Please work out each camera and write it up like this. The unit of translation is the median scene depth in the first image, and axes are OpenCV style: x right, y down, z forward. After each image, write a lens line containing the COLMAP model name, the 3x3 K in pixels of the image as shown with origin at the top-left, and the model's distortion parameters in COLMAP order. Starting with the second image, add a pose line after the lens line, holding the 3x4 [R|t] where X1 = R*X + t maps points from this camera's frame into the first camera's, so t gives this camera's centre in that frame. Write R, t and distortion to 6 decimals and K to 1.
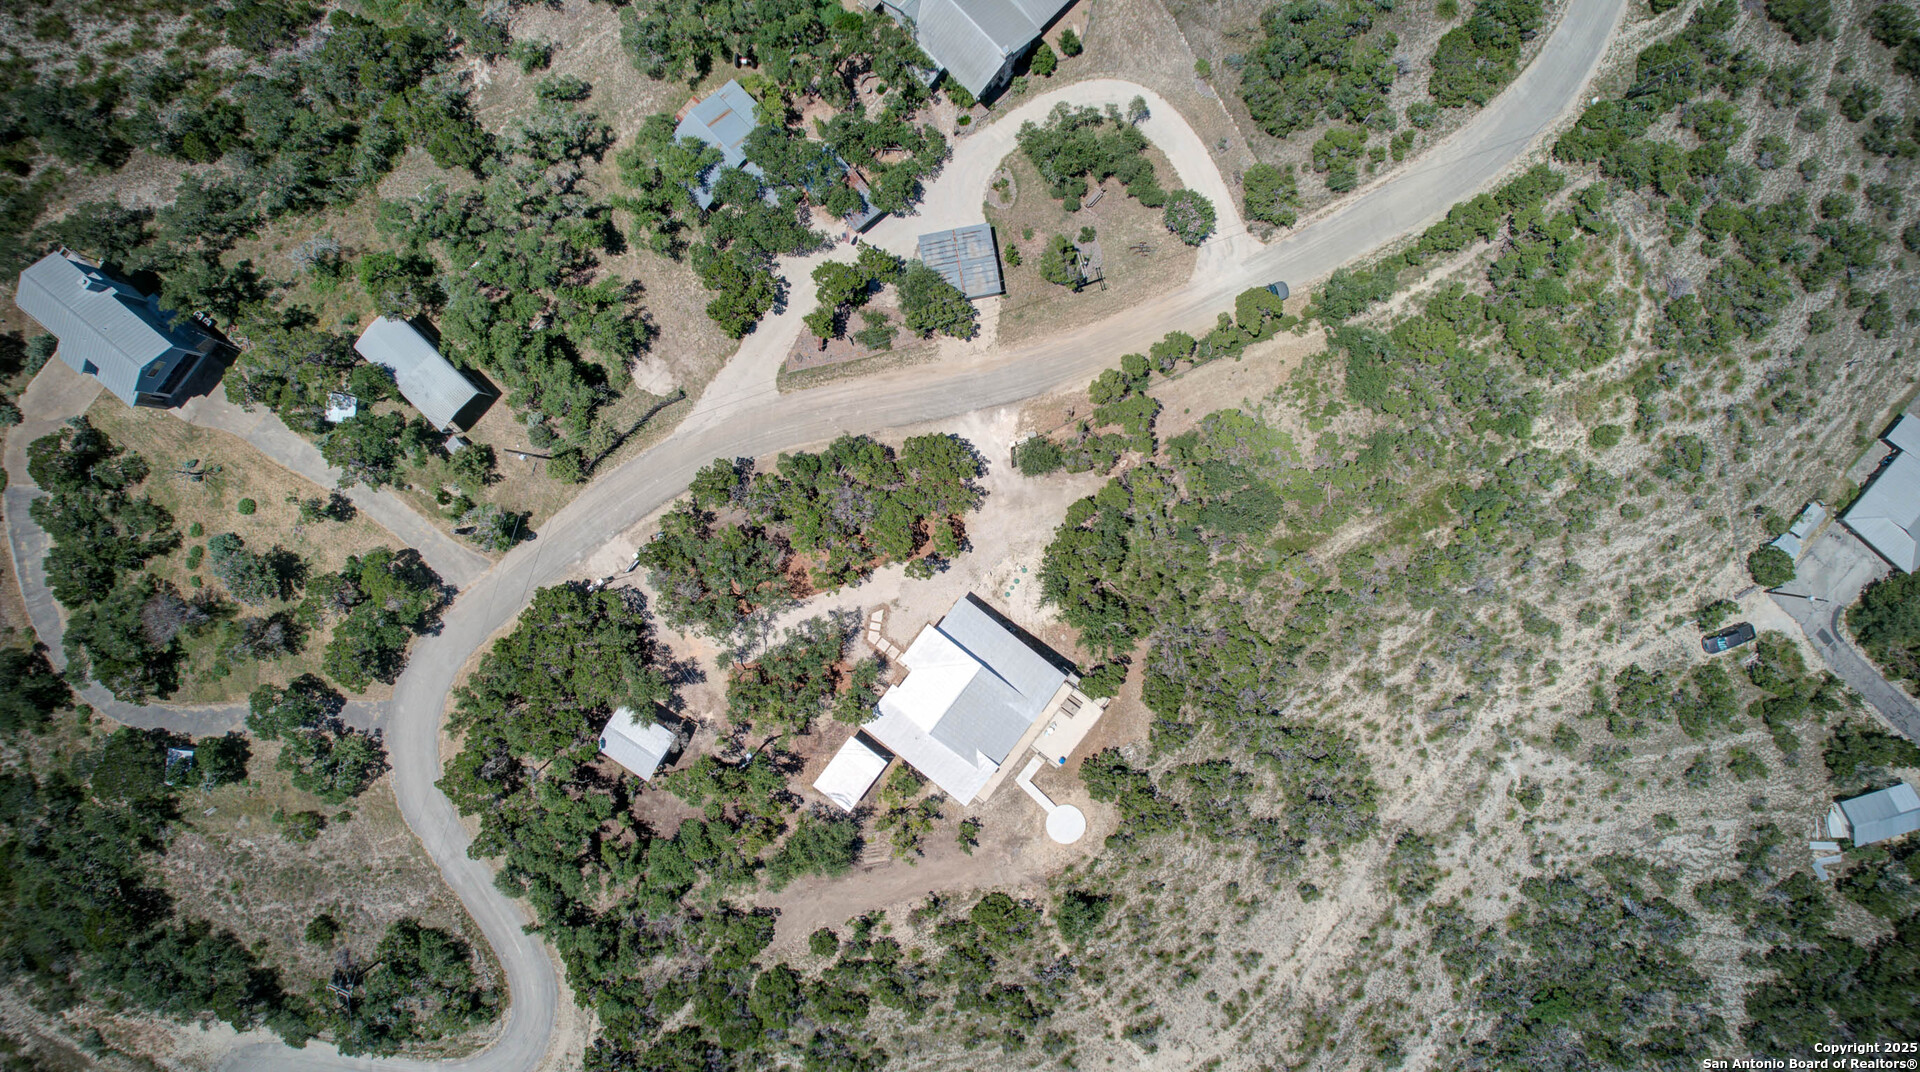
lens RADIAL K [[1194.4, 0, 964.6], [0, 1194.4, 533.8], [0, 0, 1]] dist [-0.074164, 0.072289]
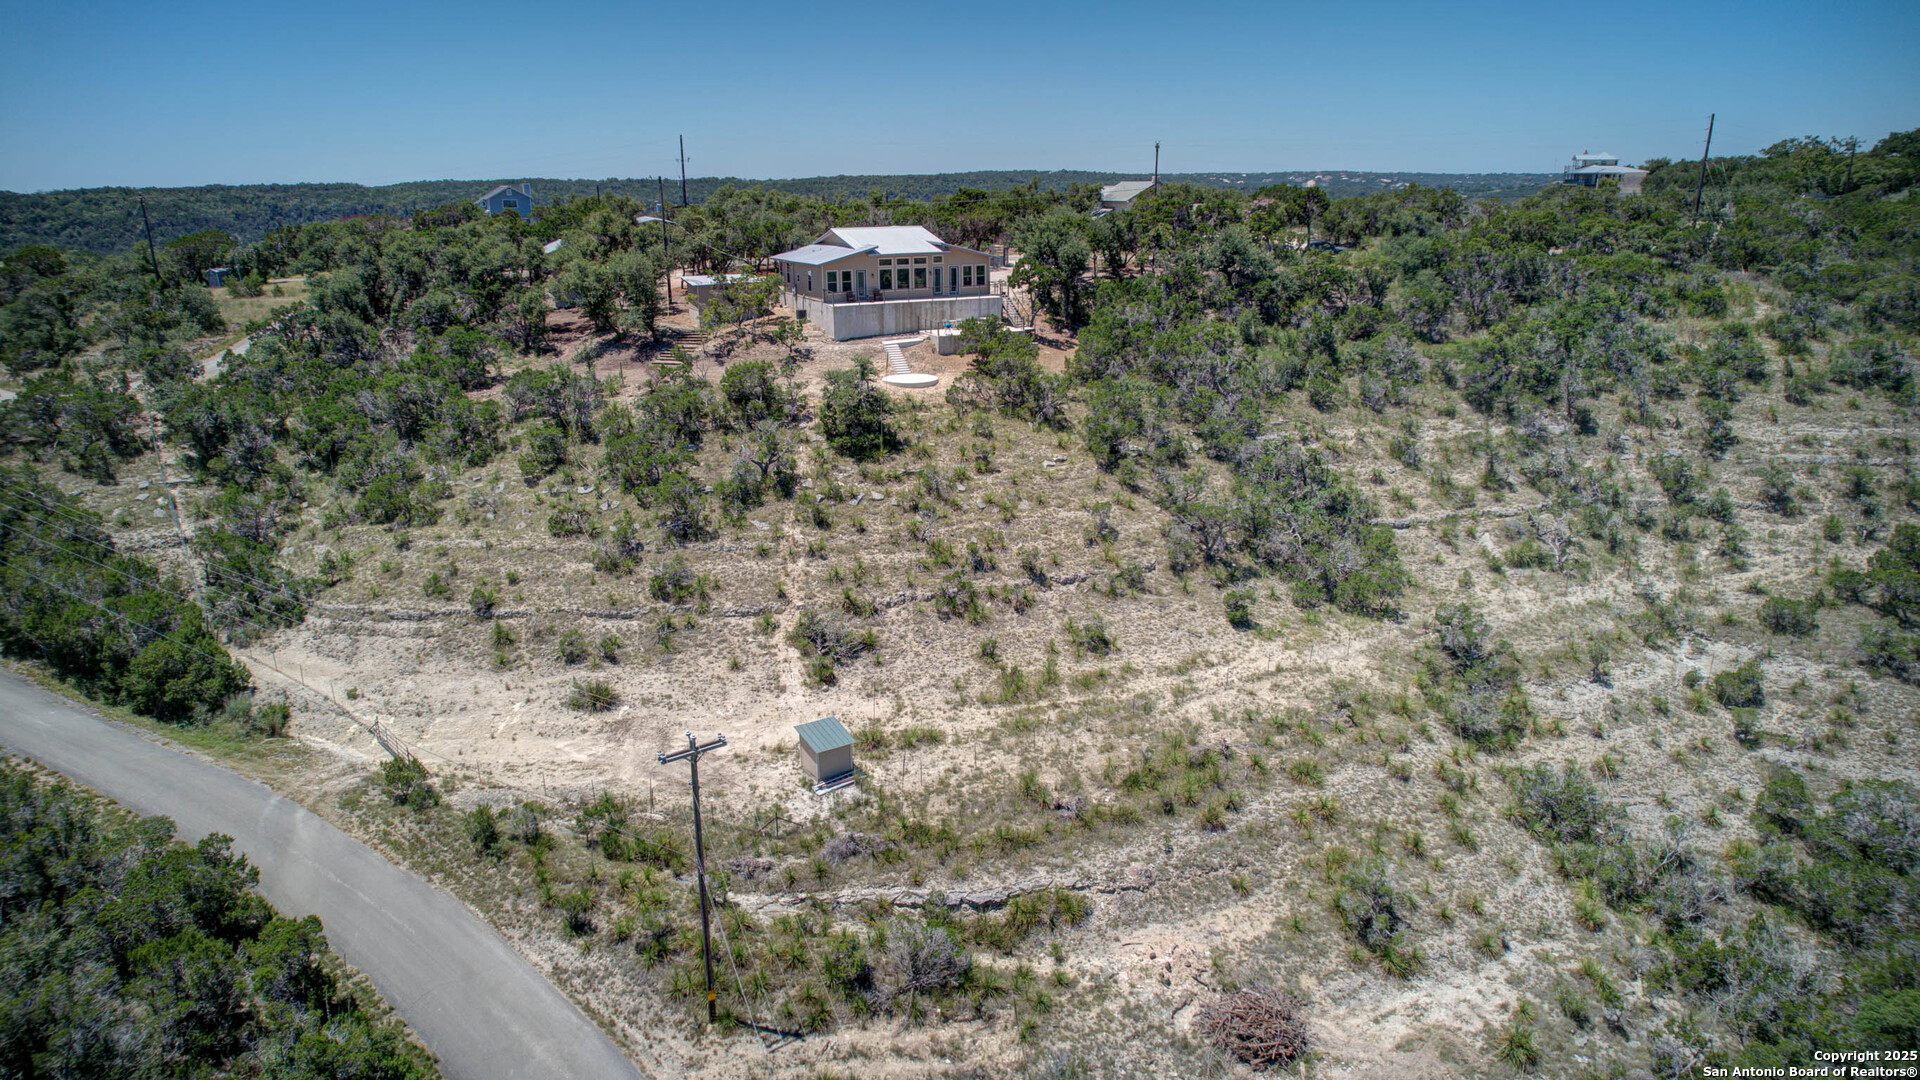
lens RADIAL K [[1197.9, 0, 988.2], [0, 1197.9, 537.5], [0, 0, 1]] dist [-0.071171, 0.063536]
pose [[0.896347, 0.121034, -0.426513, 0.411902], [-0.443176, 0.271897, -0.854206, 0.796817], [0.012580, 0.954685, 0.297354, 0.809138]]
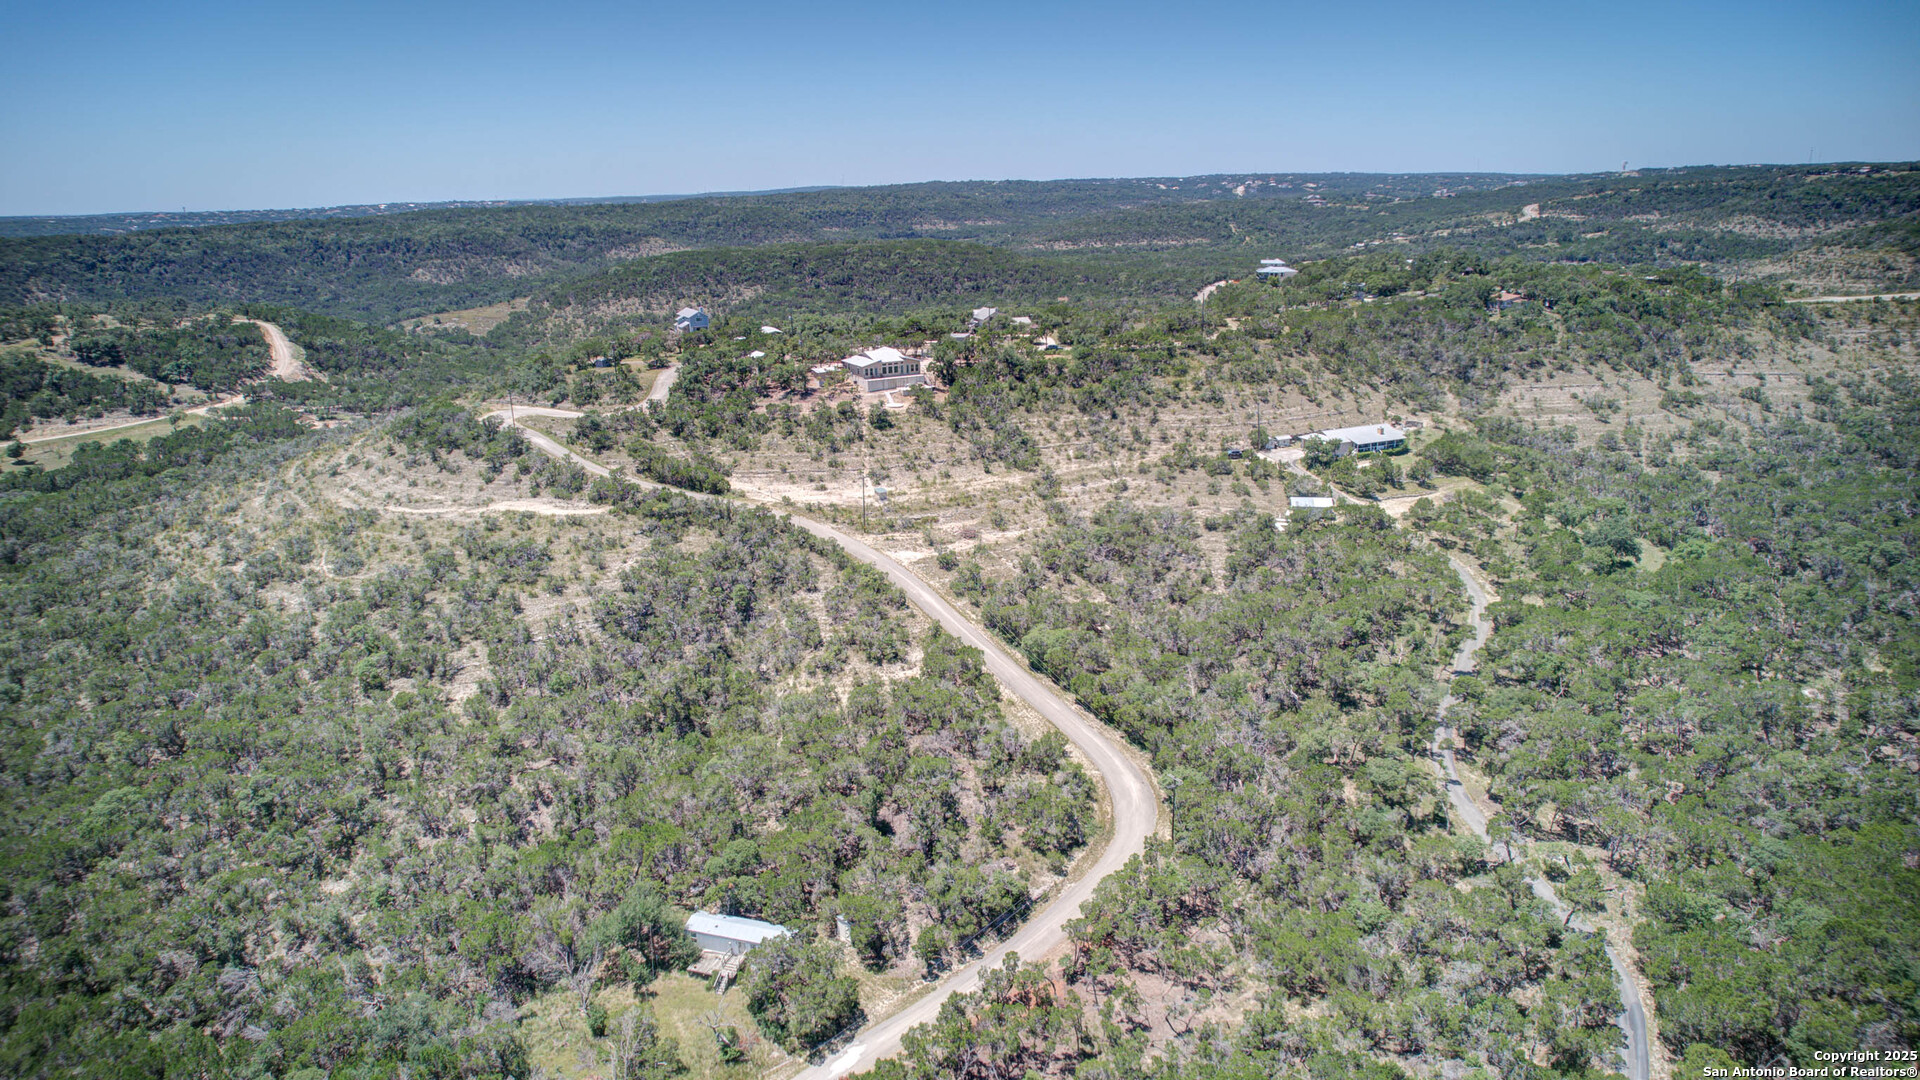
lens RADIAL K [[1197.9, 0, 988.2], [0, 1197.9, 537.5], [0, 0, 1]] dist [-0.071171, 0.063536]
pose [[0.913701, 0.106088, -0.392295, 1.069548], [-0.405953, 0.282865, -0.869017, 2.032660], [0.018775, 0.953275, 0.301521, 0.517038]]
